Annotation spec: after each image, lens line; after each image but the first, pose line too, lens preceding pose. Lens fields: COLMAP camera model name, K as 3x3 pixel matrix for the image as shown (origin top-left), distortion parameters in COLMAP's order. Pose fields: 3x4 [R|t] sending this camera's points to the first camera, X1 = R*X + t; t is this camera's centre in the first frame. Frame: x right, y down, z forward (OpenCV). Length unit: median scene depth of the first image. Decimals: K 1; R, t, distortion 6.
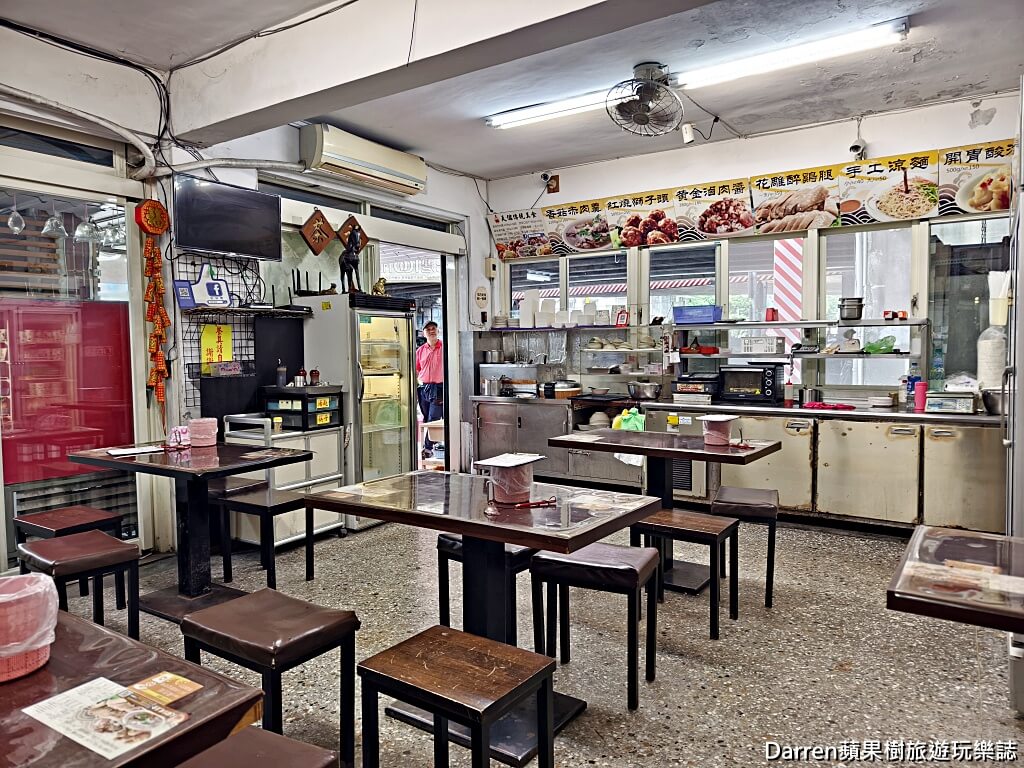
lens RADIAL K [[695.9, 0, 508.9], [0, 695.9, 382.1], [0, 0, 1]] dist [0.003147, 0.000091]
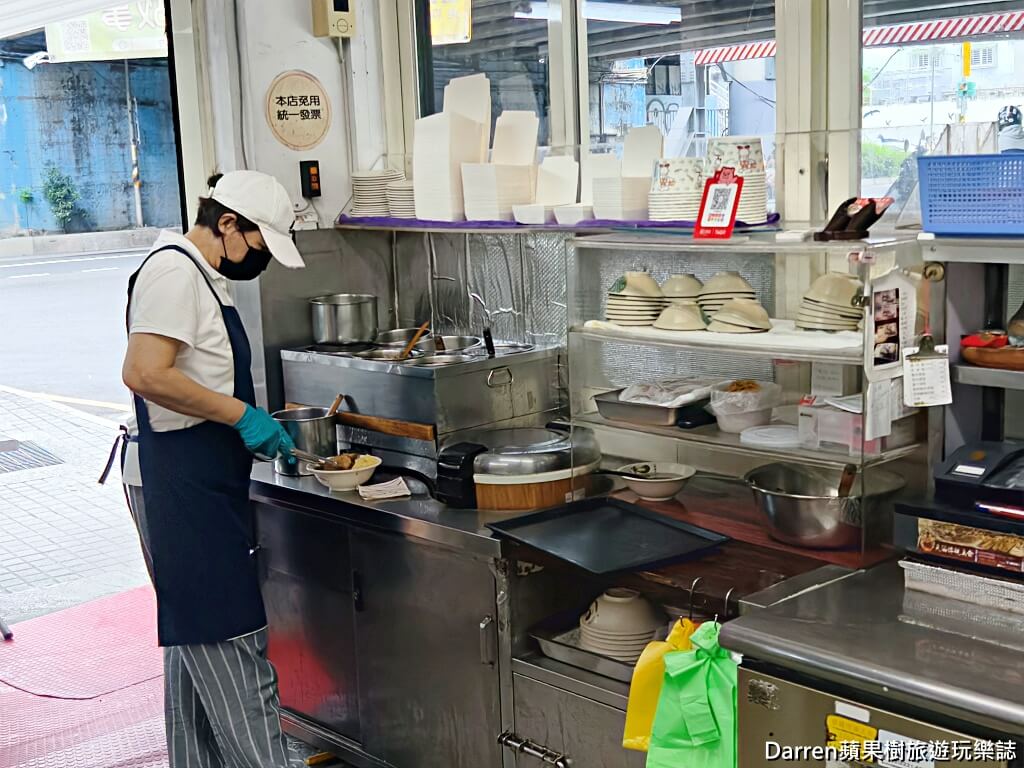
lens RADIAL K [[1399.0, 0, 514.3], [0, 1399.0, 385.0], [0, 0, 1]] dist [-0.031107, 0.000000]
pose [[0.975904, 0.006990, -0.218087, 0.196379], [0.017867, 0.993570, 0.111799, -0.082540], [0.217466, -0.113001, 0.969505, 0.513964]]
